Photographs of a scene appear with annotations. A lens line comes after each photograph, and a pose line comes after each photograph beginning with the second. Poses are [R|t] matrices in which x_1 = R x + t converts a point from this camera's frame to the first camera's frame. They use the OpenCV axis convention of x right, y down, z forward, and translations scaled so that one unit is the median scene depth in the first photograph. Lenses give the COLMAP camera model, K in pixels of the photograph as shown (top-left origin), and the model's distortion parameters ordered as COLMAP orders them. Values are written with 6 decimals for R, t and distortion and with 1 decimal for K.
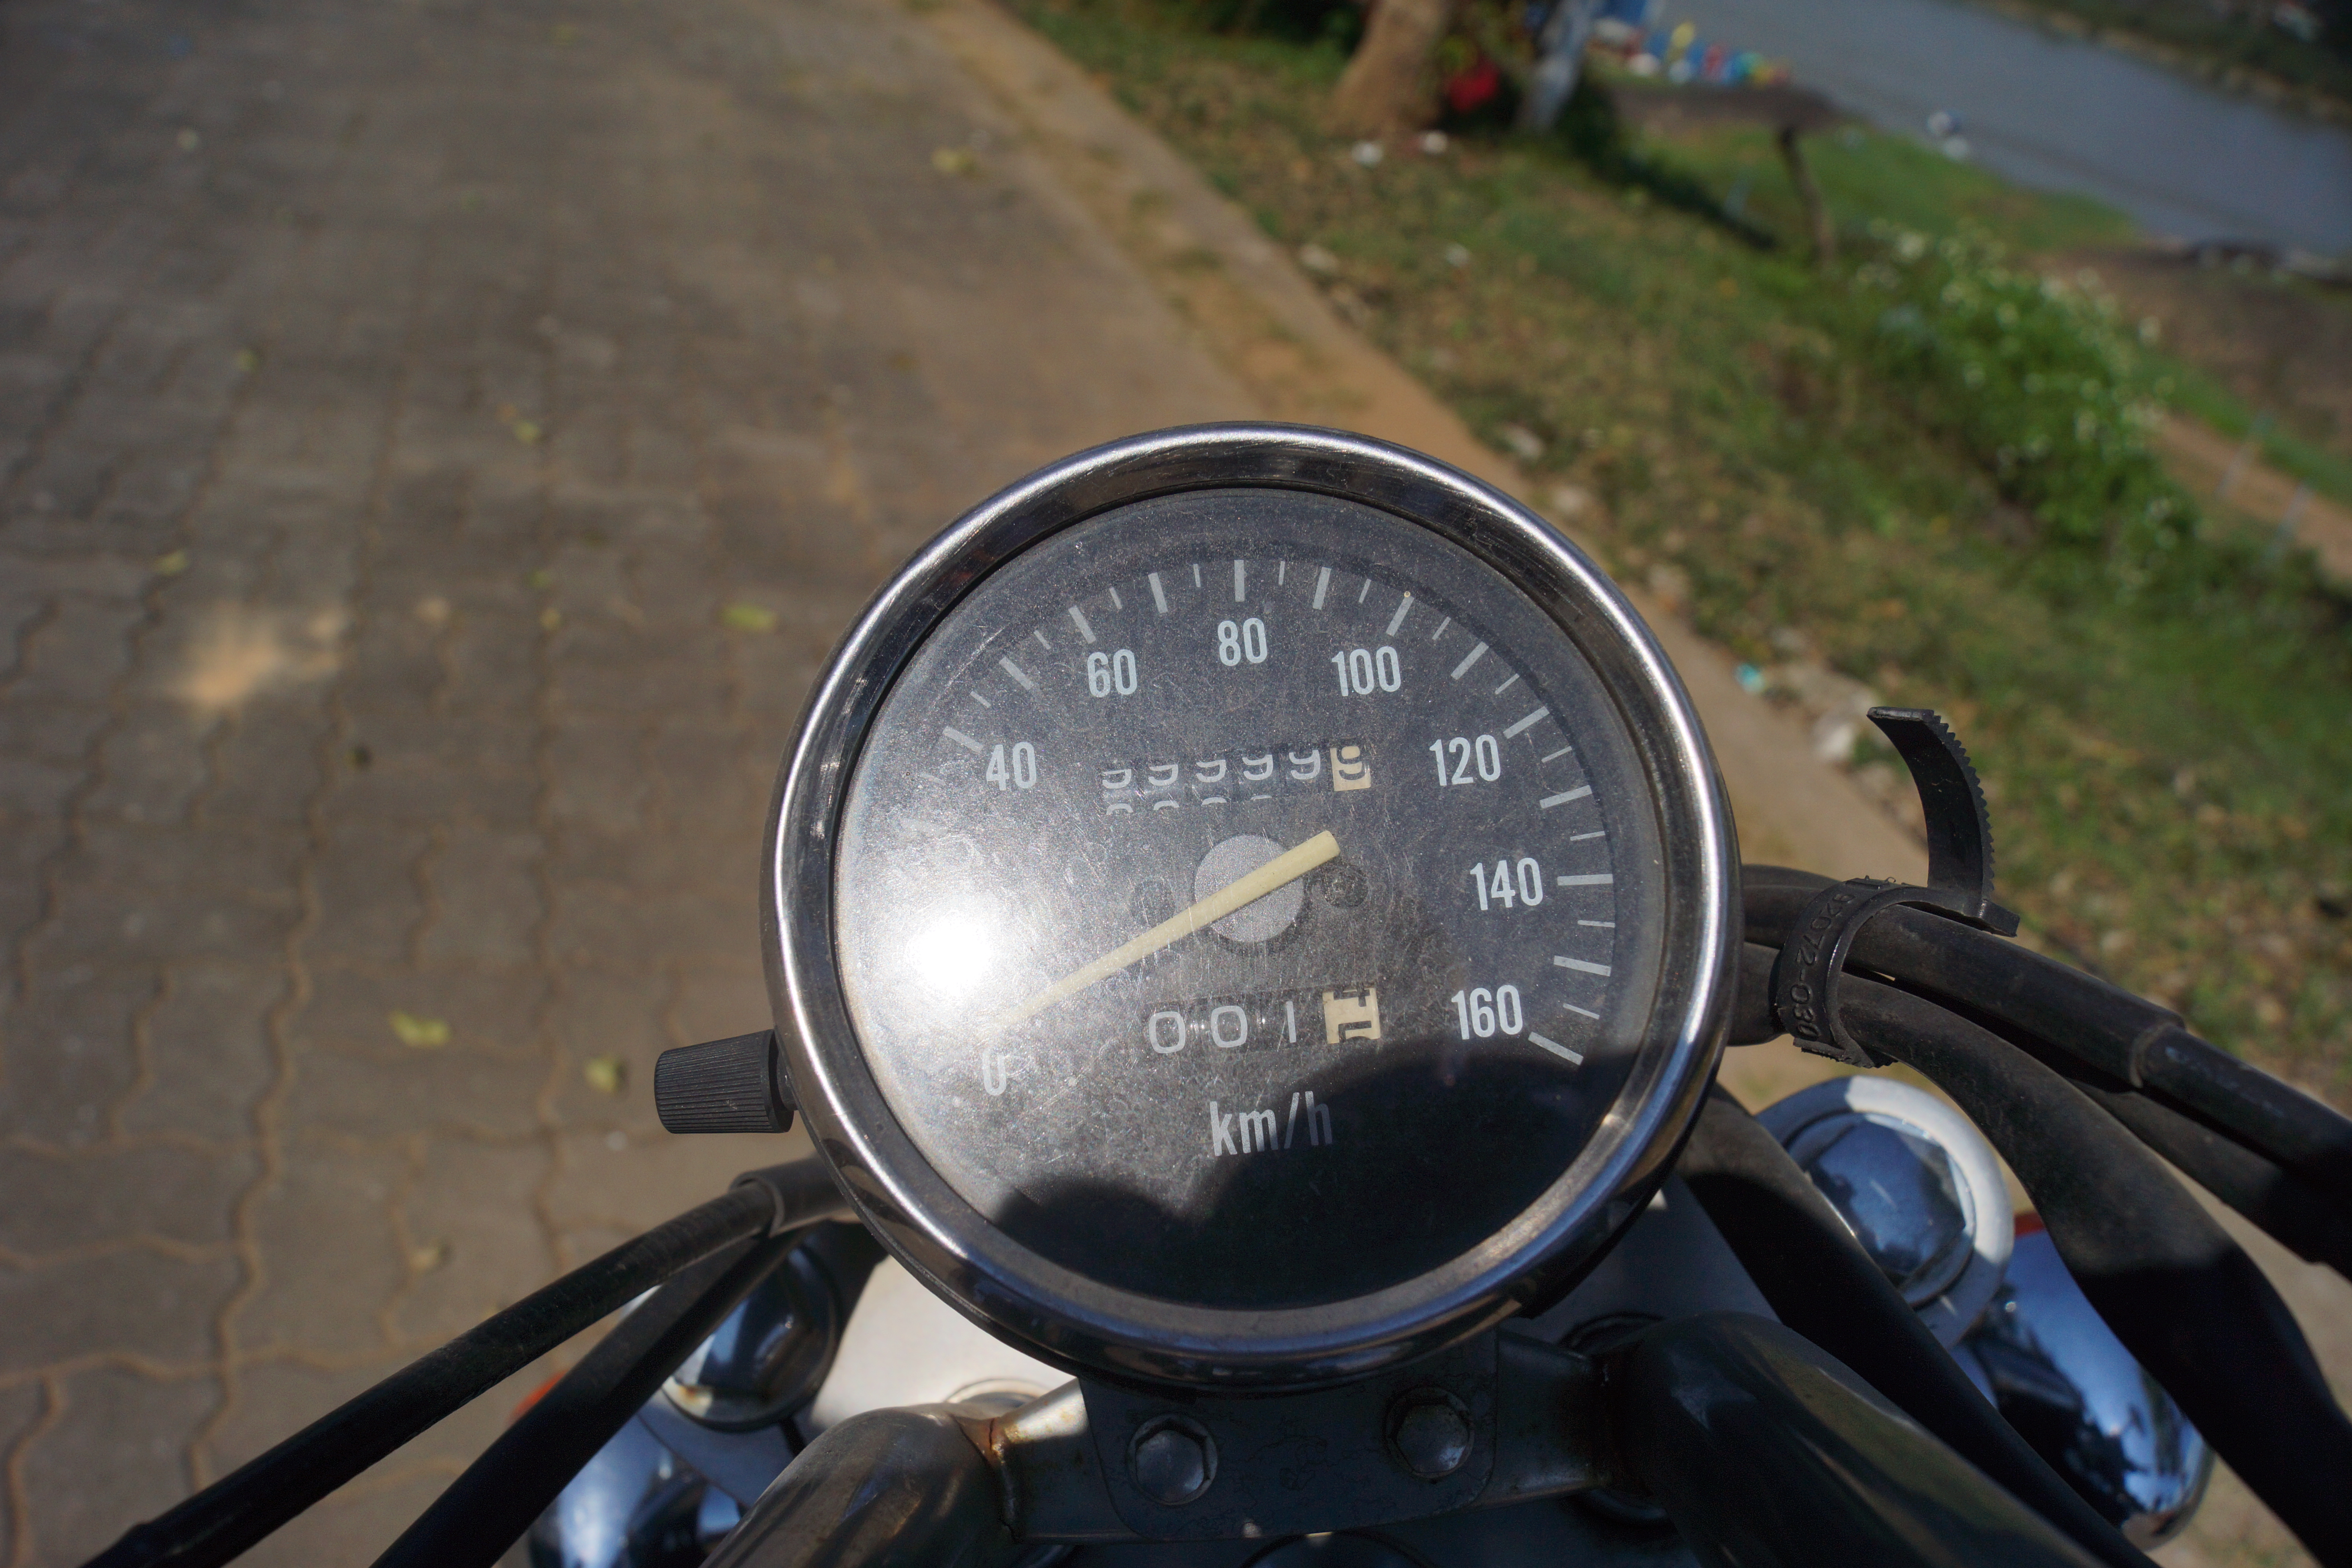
lens RADIAL K [[1739.4, 0, 1169.2], [0, 1739.4, 853.8], [0, 0, 1]] dist [-0.095490, 0.033898]
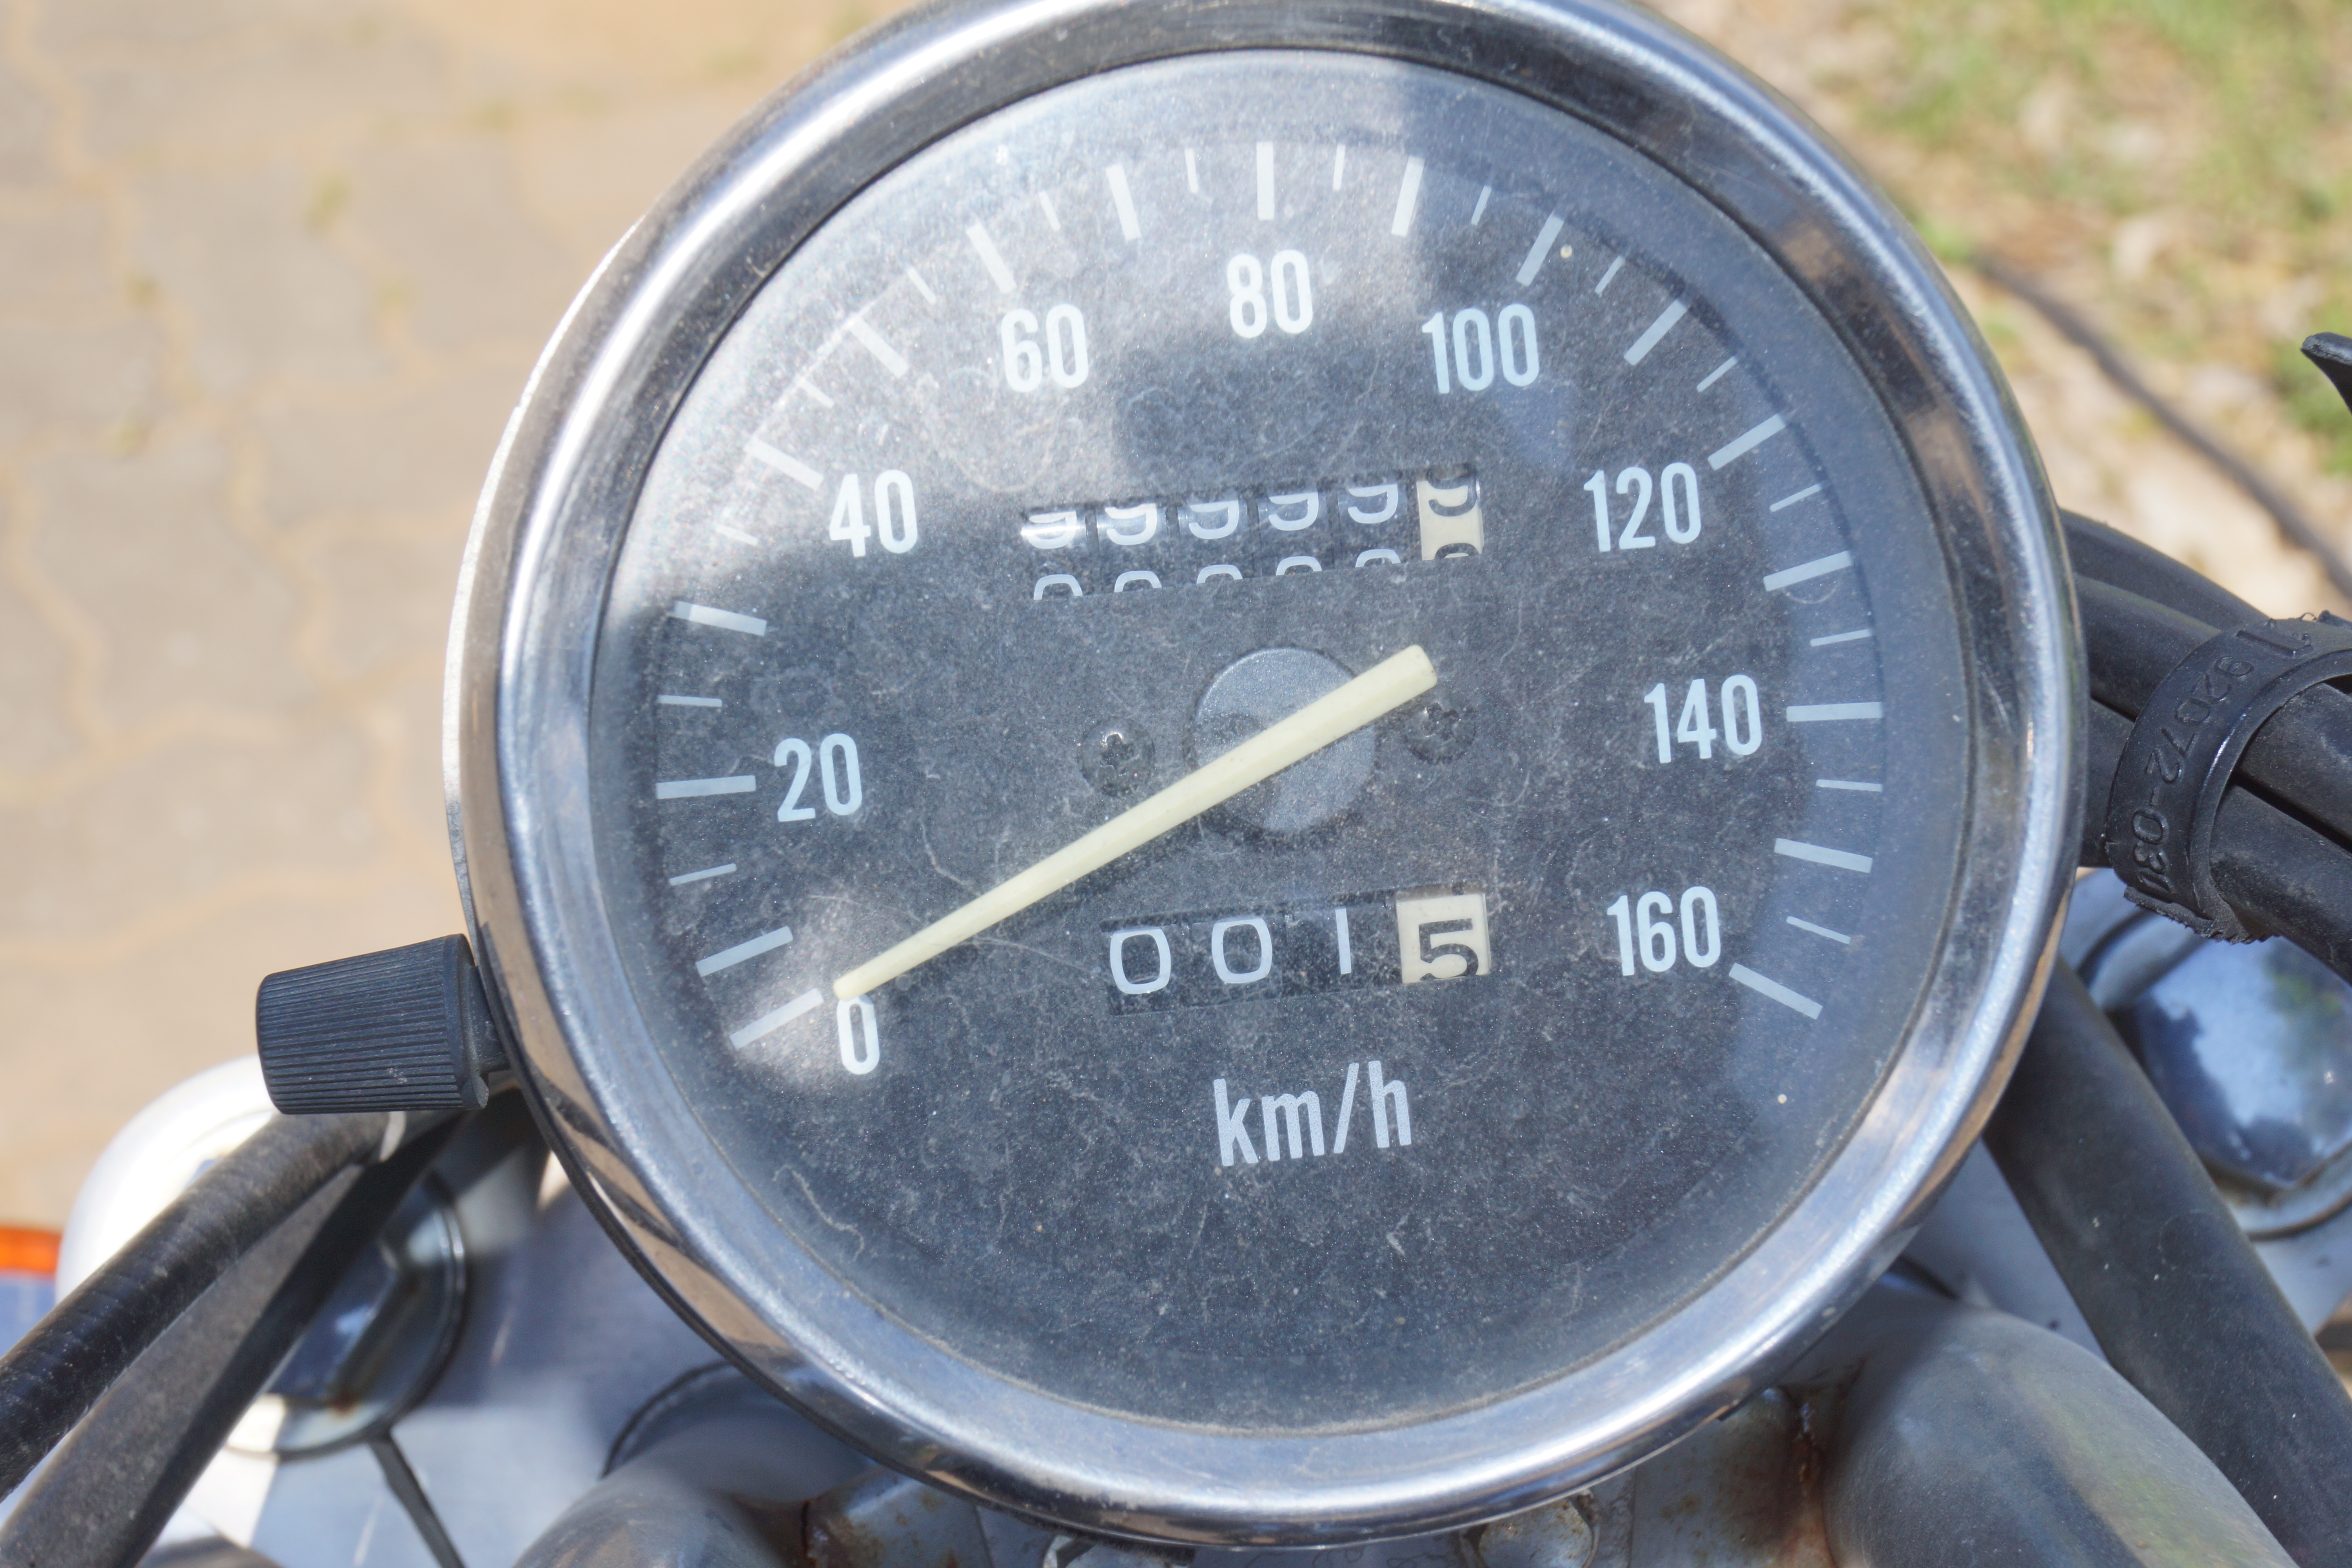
lens RADIAL K [[3395.3, 0, 1175.5], [0, 3395.3, 834.8], [0, 0, 1]] dist [-0.041916, 0.079355]
pose [[0.995332, -0.009912, 0.095999, -0.099576], [-0.013245, 0.971269, 0.237614, -0.215643], [-0.095596, -0.237777, 0.966604, -0.131884]]
